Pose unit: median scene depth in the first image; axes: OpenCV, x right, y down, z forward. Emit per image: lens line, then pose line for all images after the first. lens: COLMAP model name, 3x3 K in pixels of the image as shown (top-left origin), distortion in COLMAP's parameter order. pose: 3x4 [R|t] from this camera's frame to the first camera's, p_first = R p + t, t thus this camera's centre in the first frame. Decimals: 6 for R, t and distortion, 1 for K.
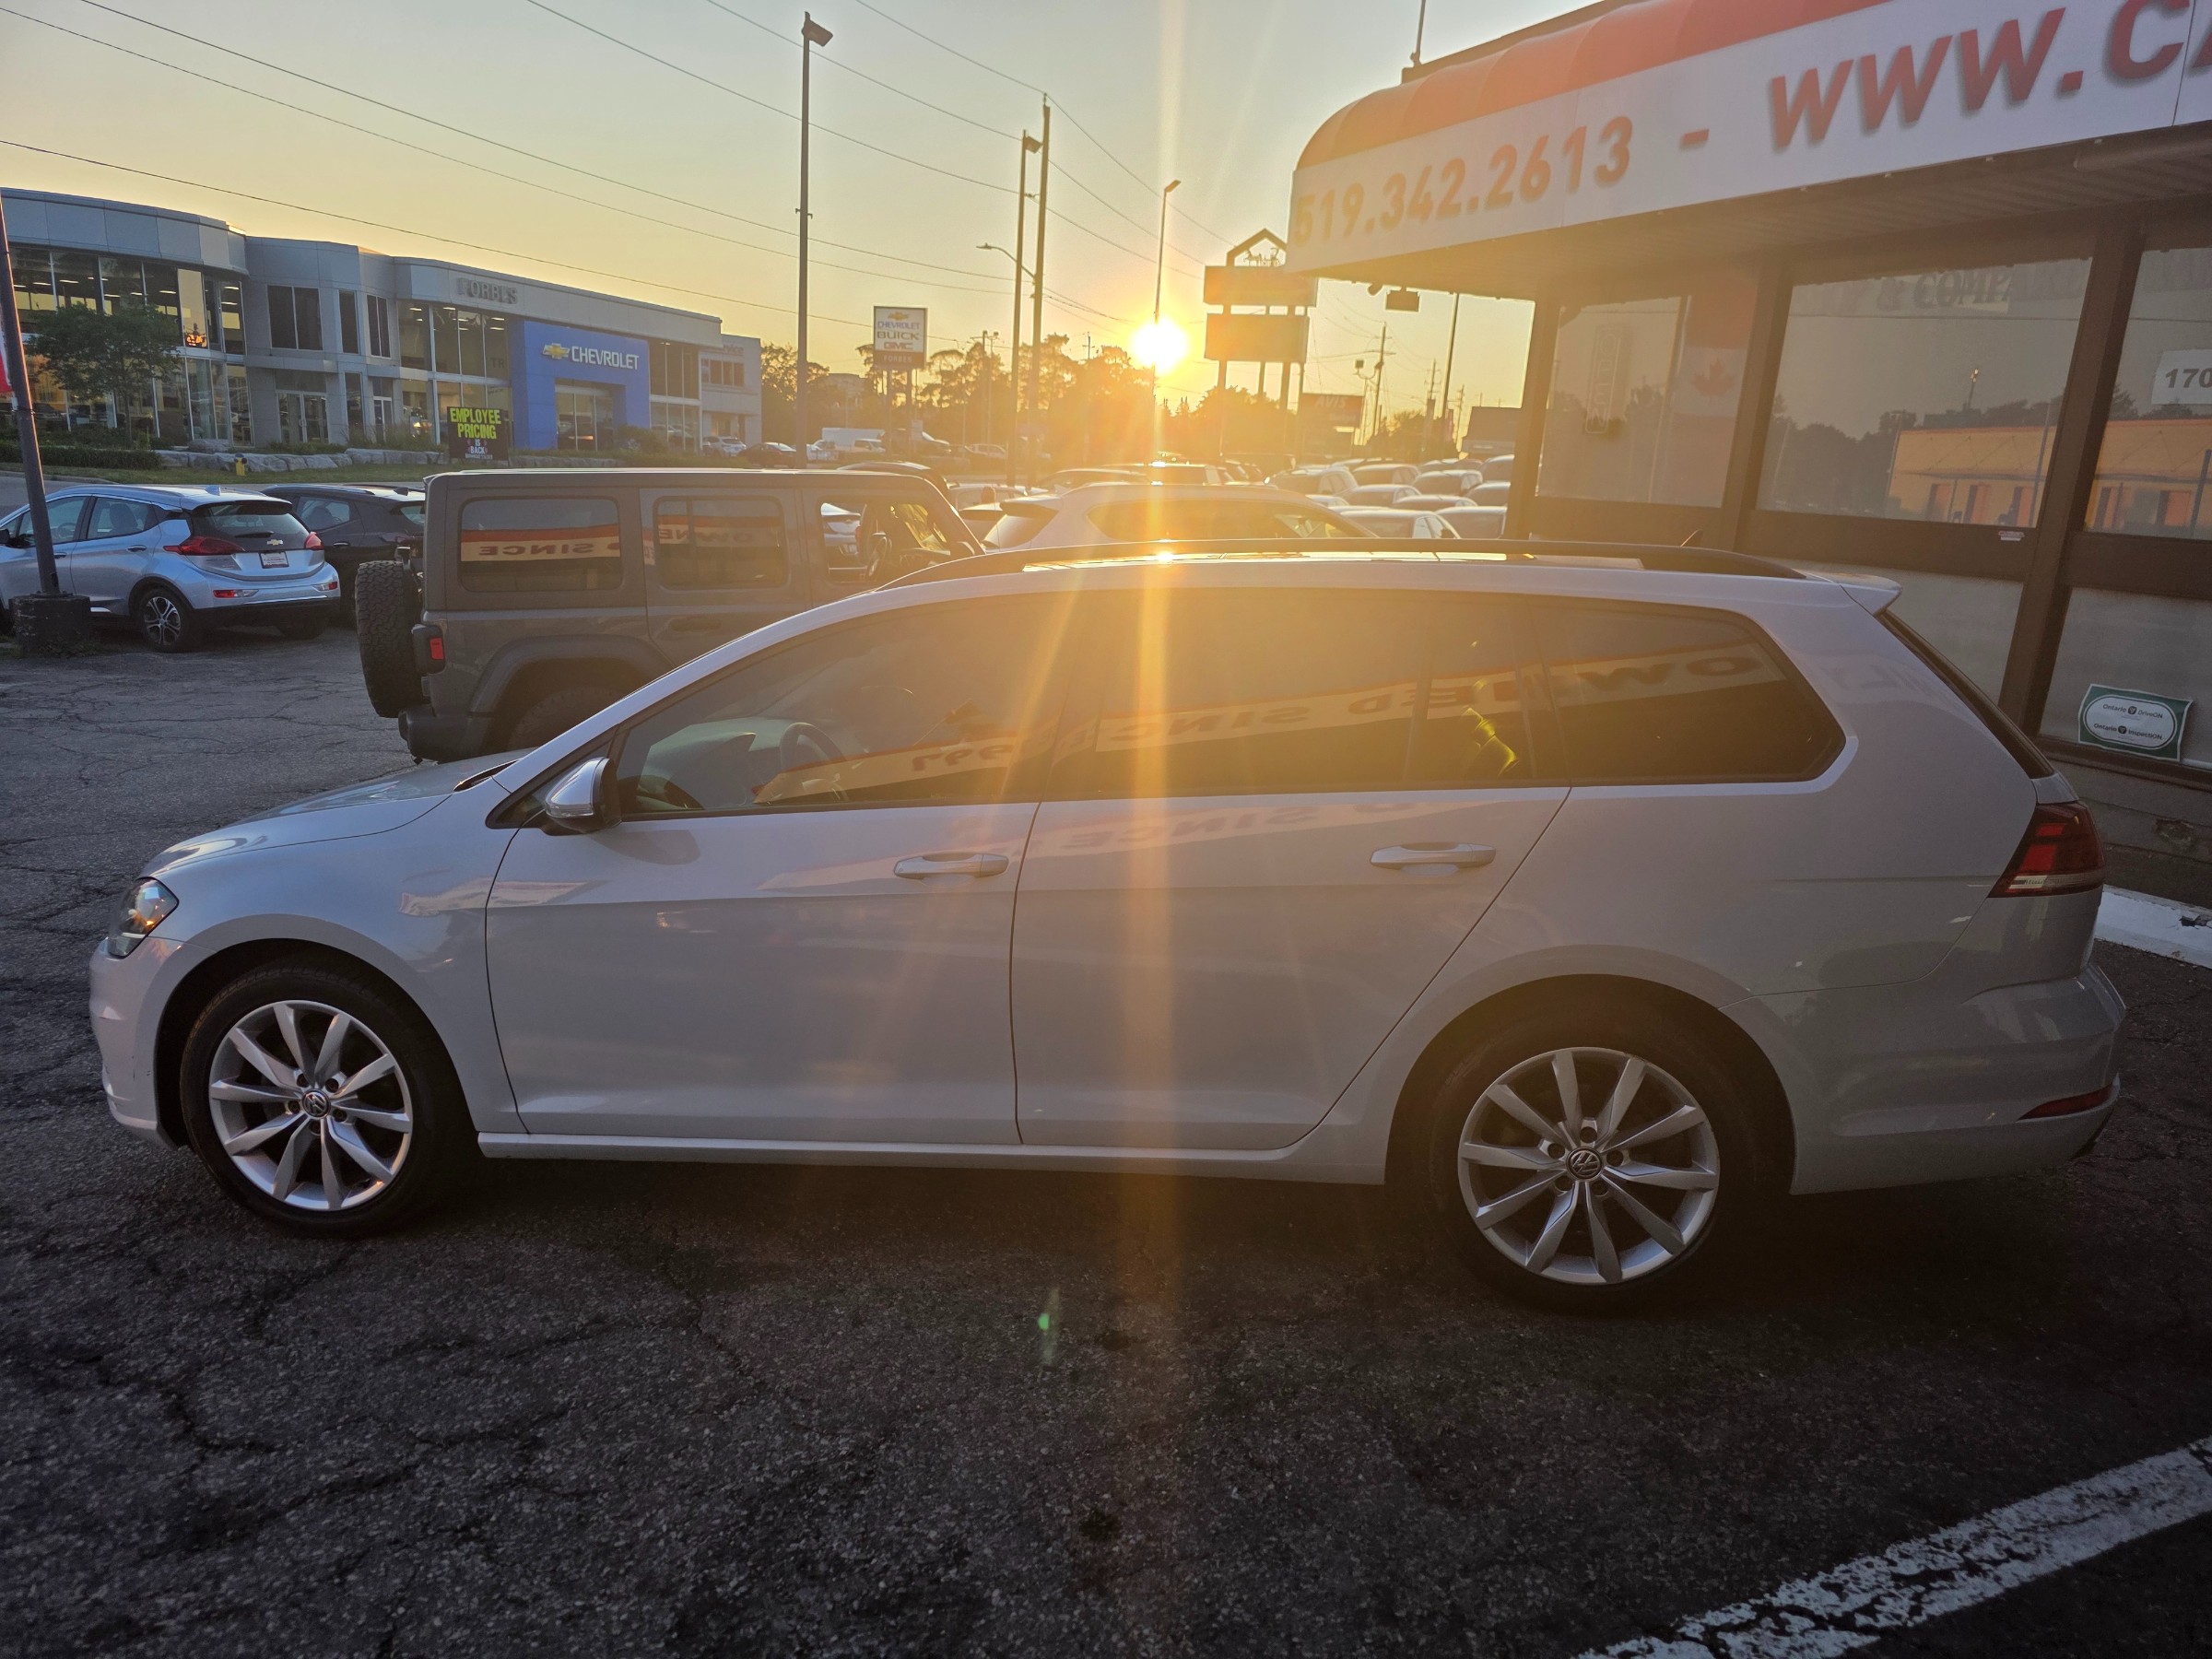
lens RADIAL K [[1501.2, 0, 1106.0], [0, 1501.2, 829.5], [0, 0, 1]] dist [0.044455, -0.030553]
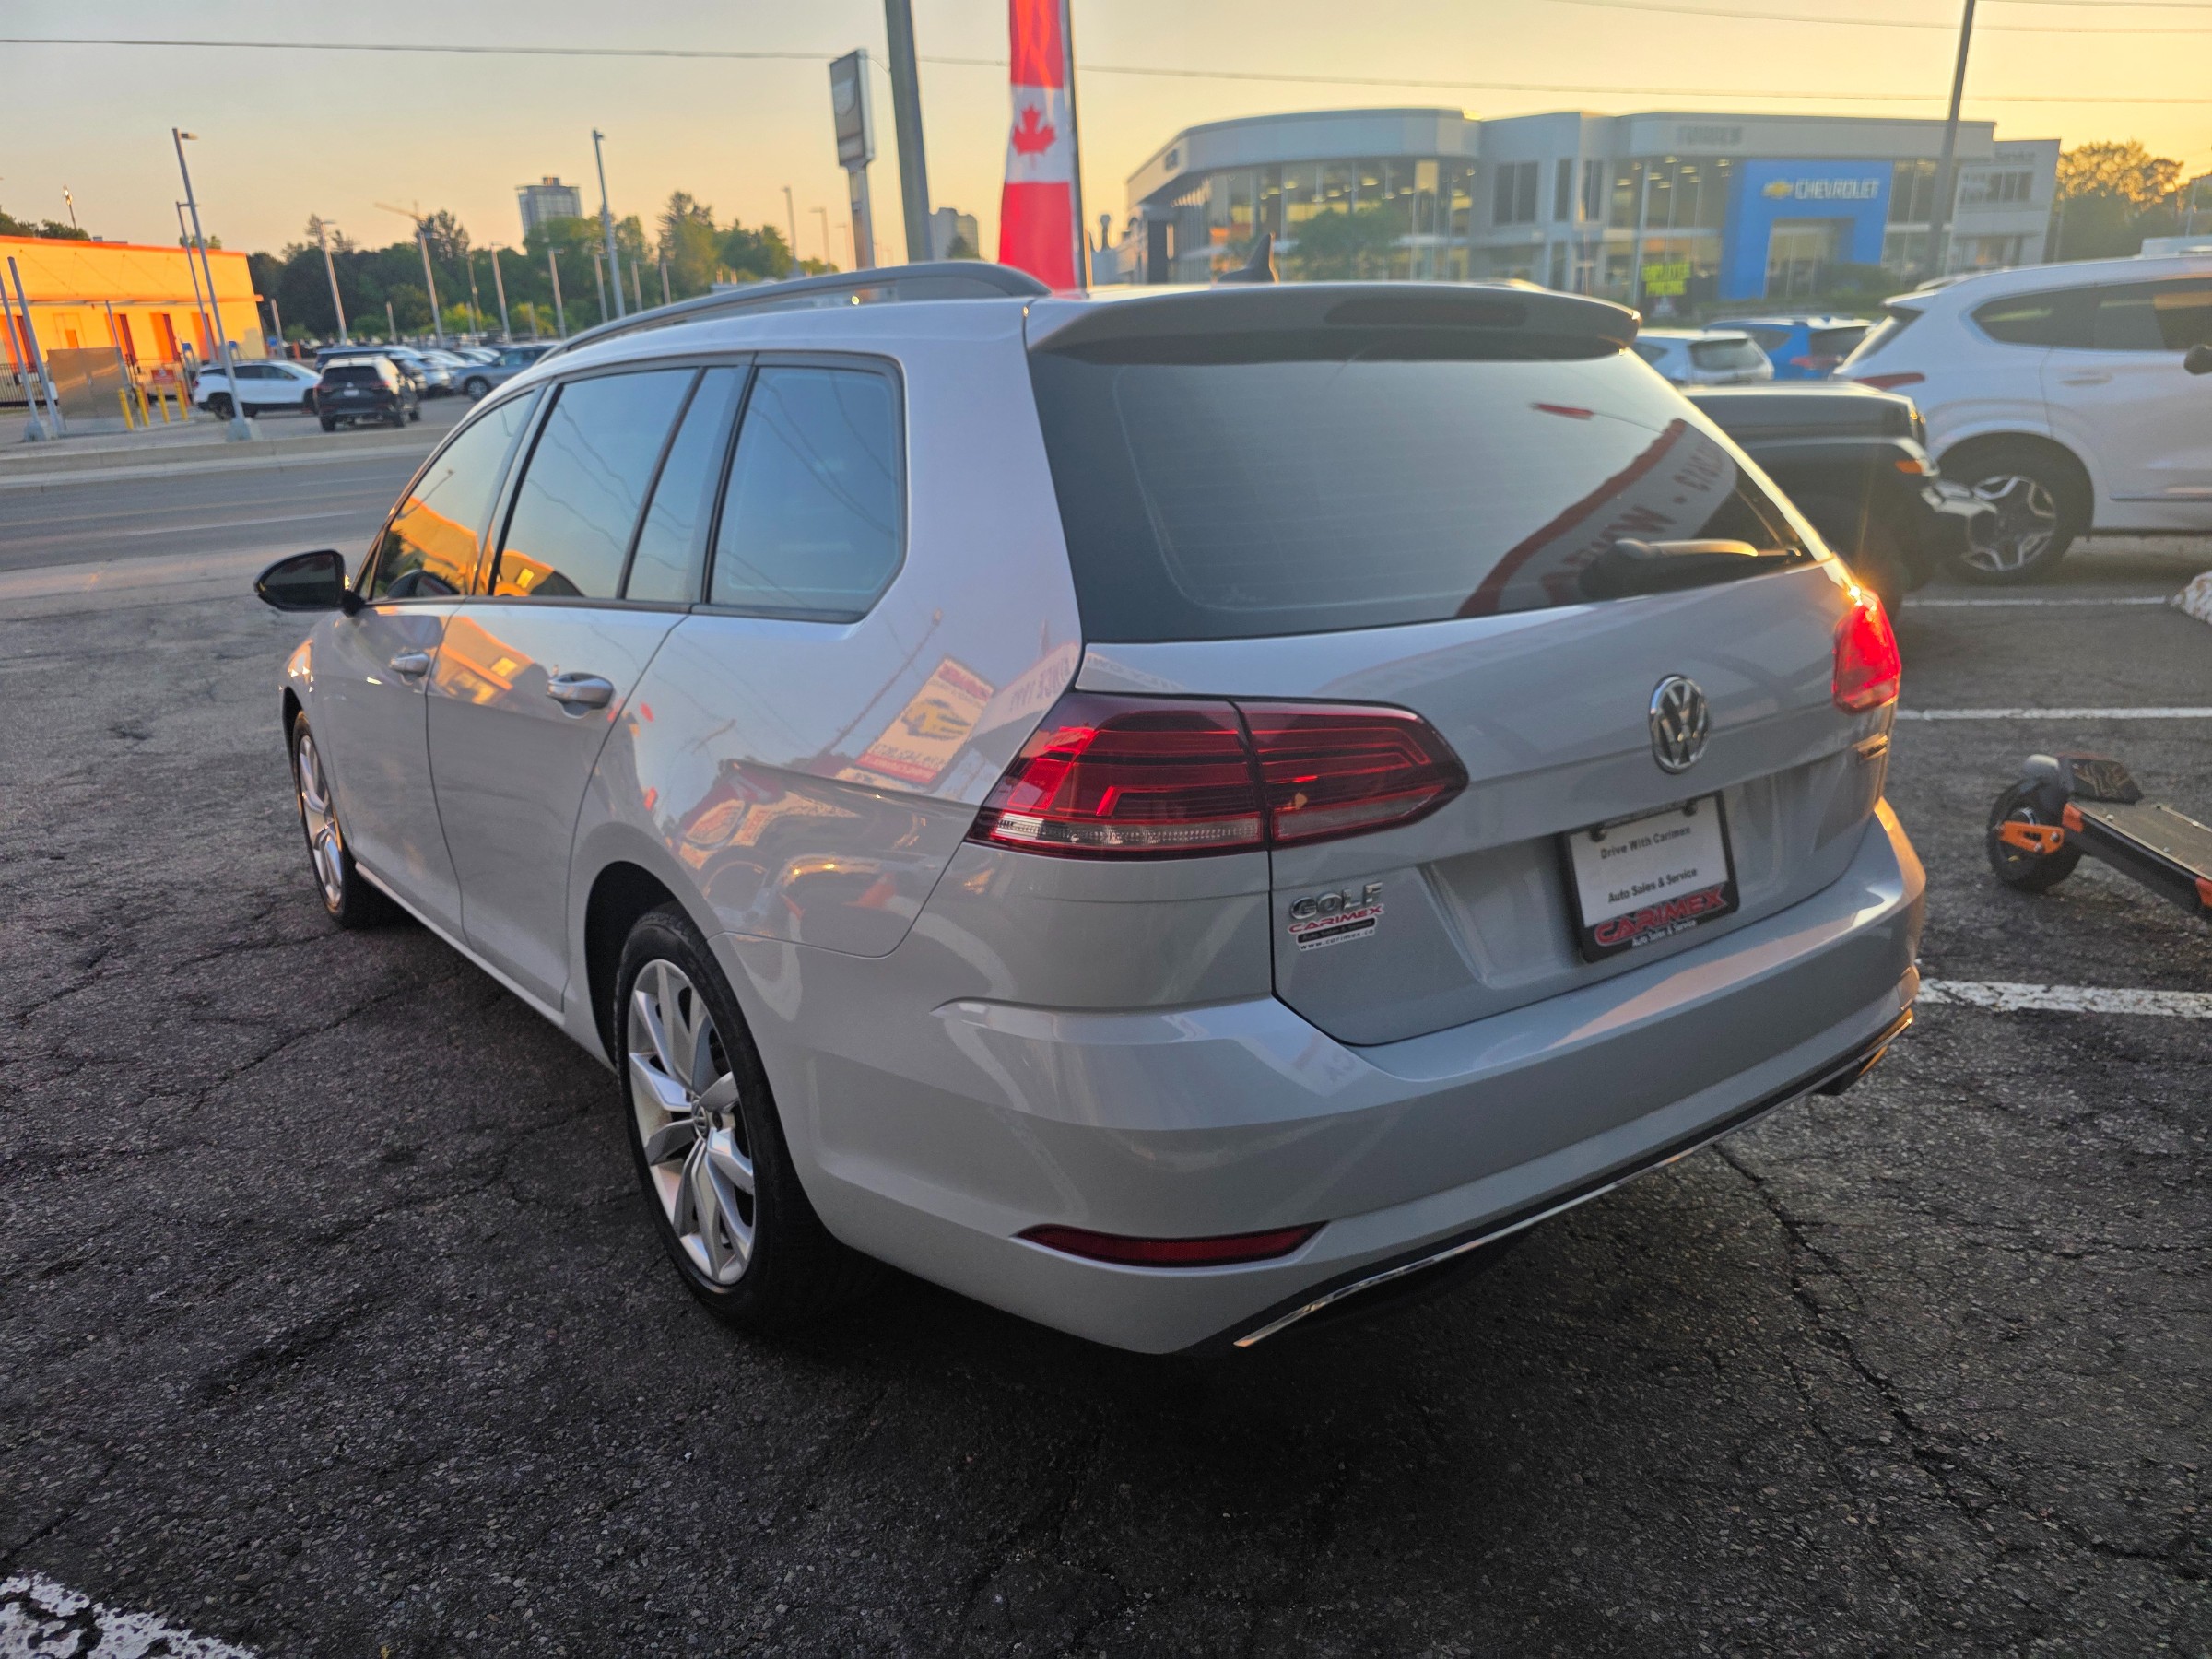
lens RADIAL K [[1514.9, 0, 1101.4], [0, 1514.9, 815.3], [0, 0, 1]] dist [0.072879, -0.069350]
pose [[0.711797, 0.146042, -0.687035, 0.447083], [-0.095736, 0.989189, 0.111084, -0.015647], [0.695830, -0.013295, 0.718083, 0.272370]]
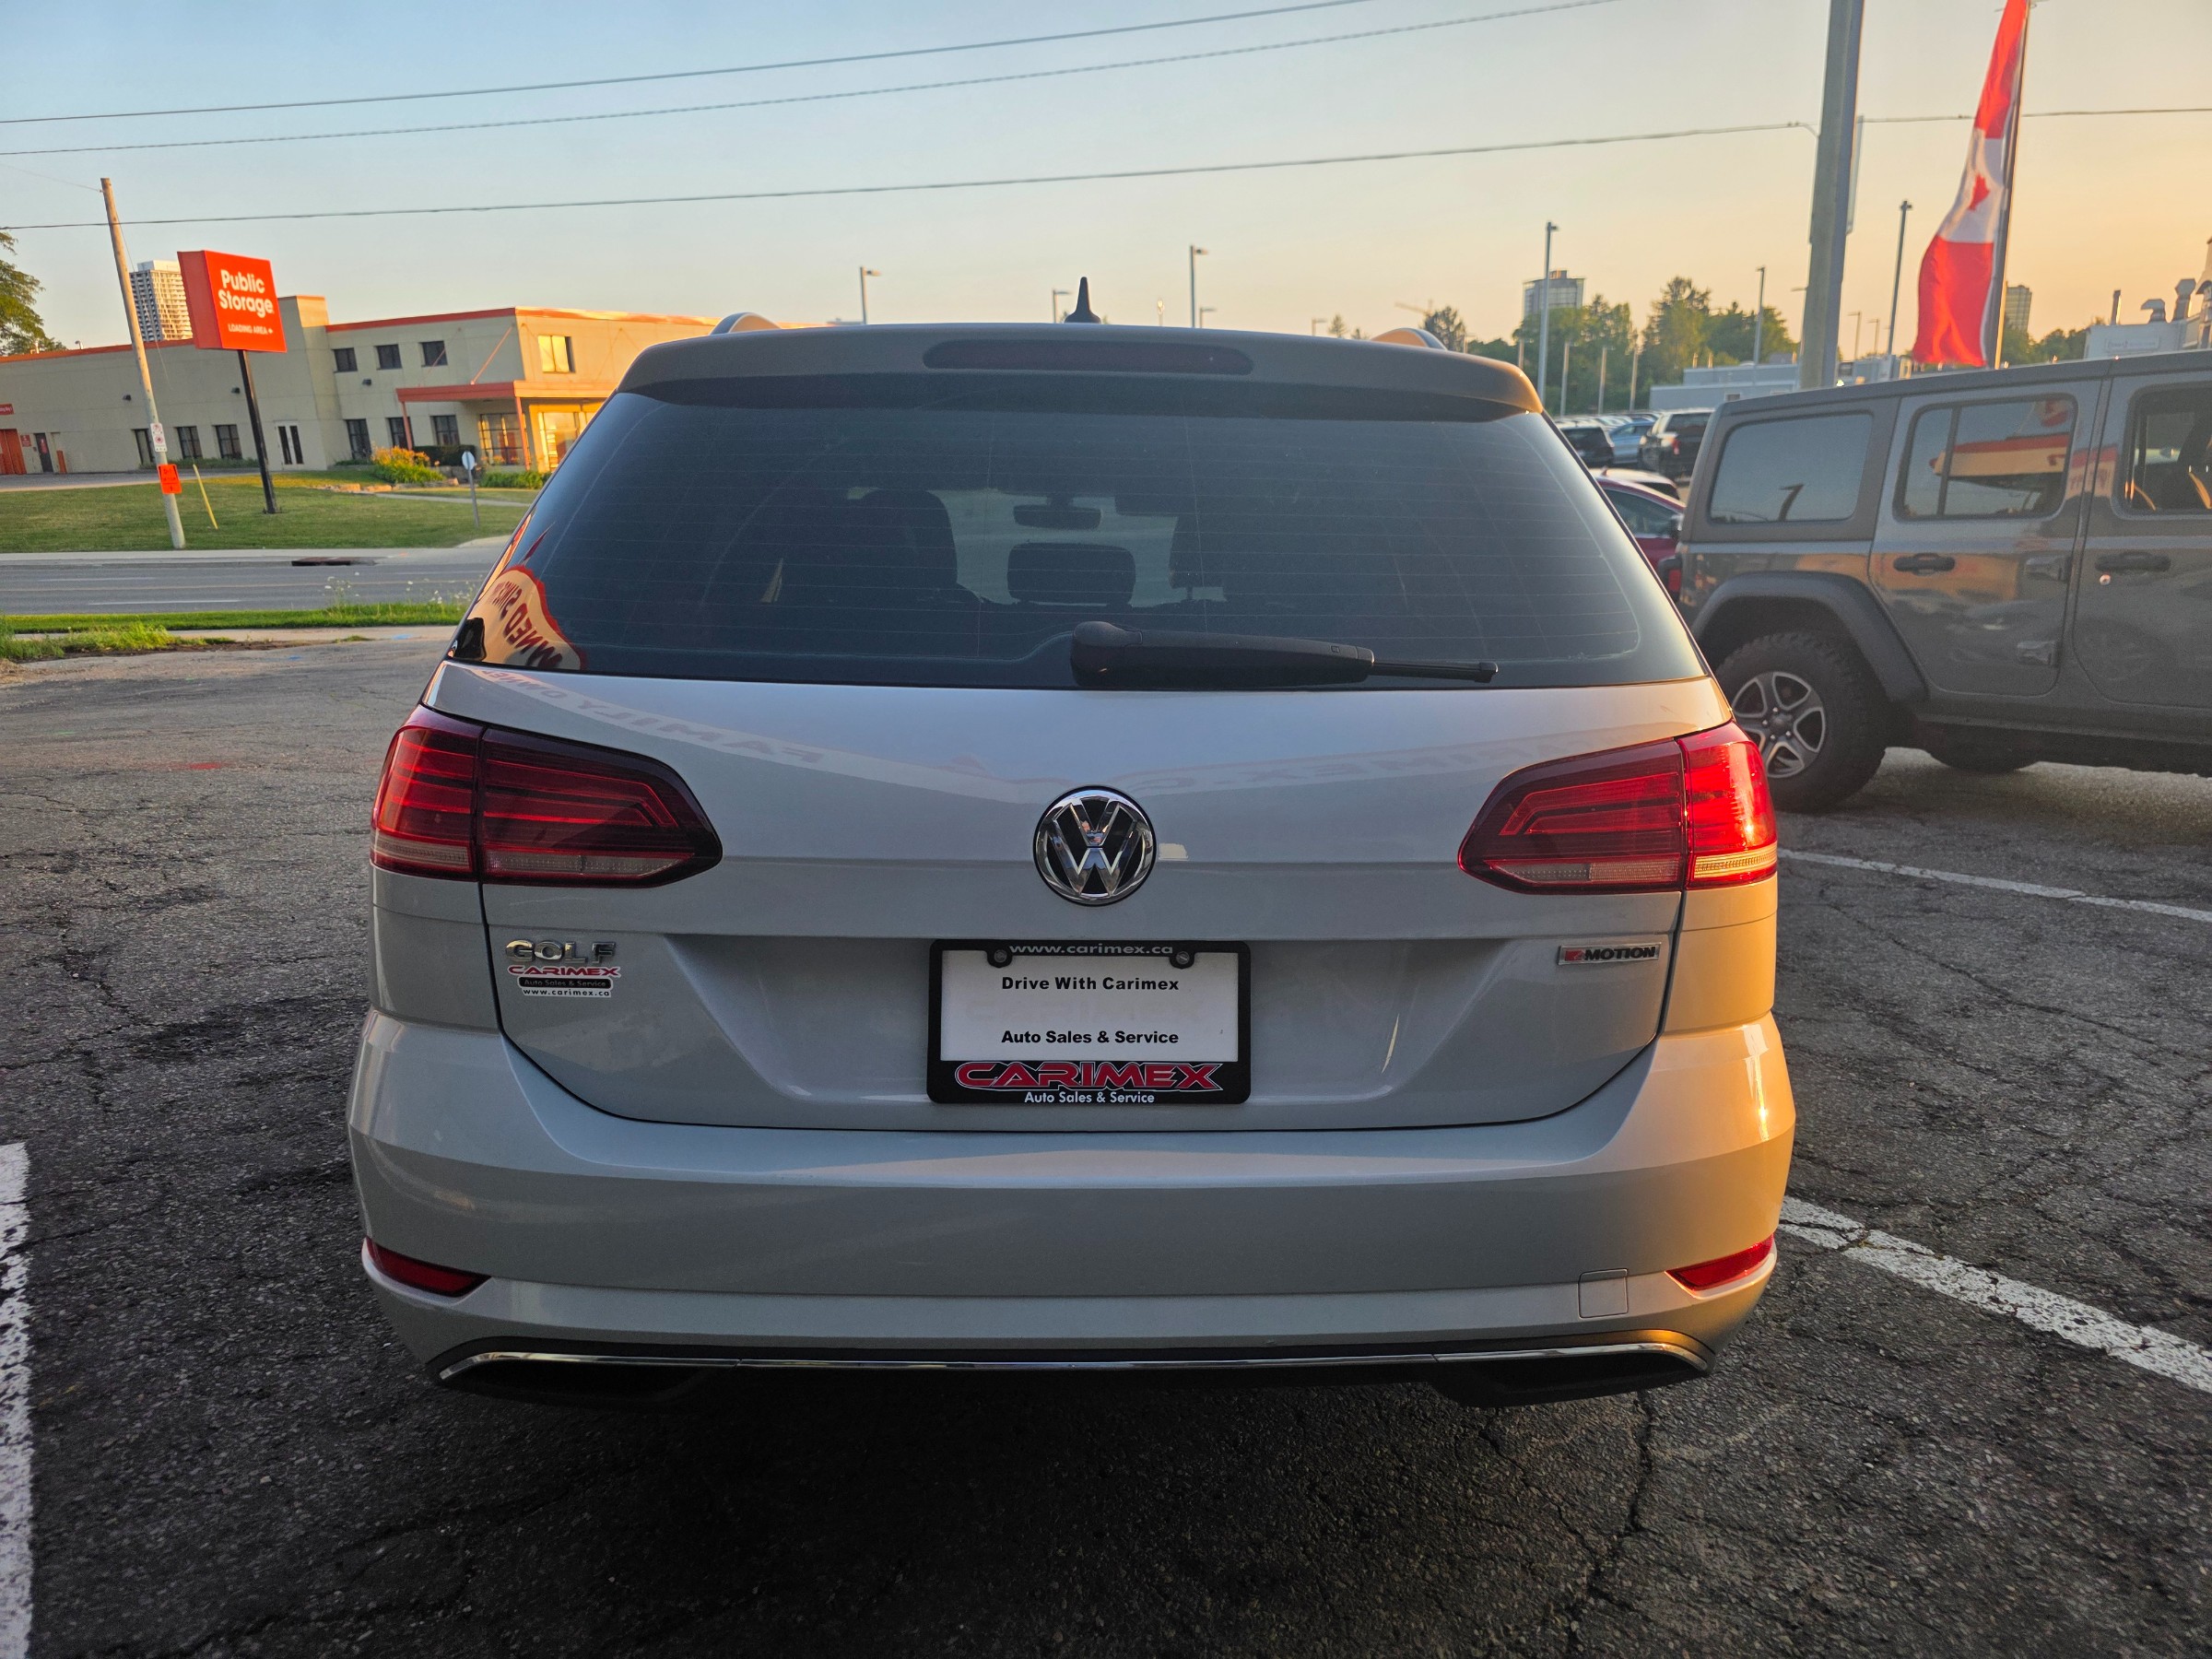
lens RADIAL K [[1501.2, 0, 1106.0], [0, 1501.2, 829.5], [0, 0, 1]] dist [0.044455, -0.030553]
pose [[0.187648, 0.189991, -0.963687, 0.544562], [-0.189847, 0.969630, 0.154196, -0.048549], [0.963715, 0.154018, 0.218018, 0.502859]]
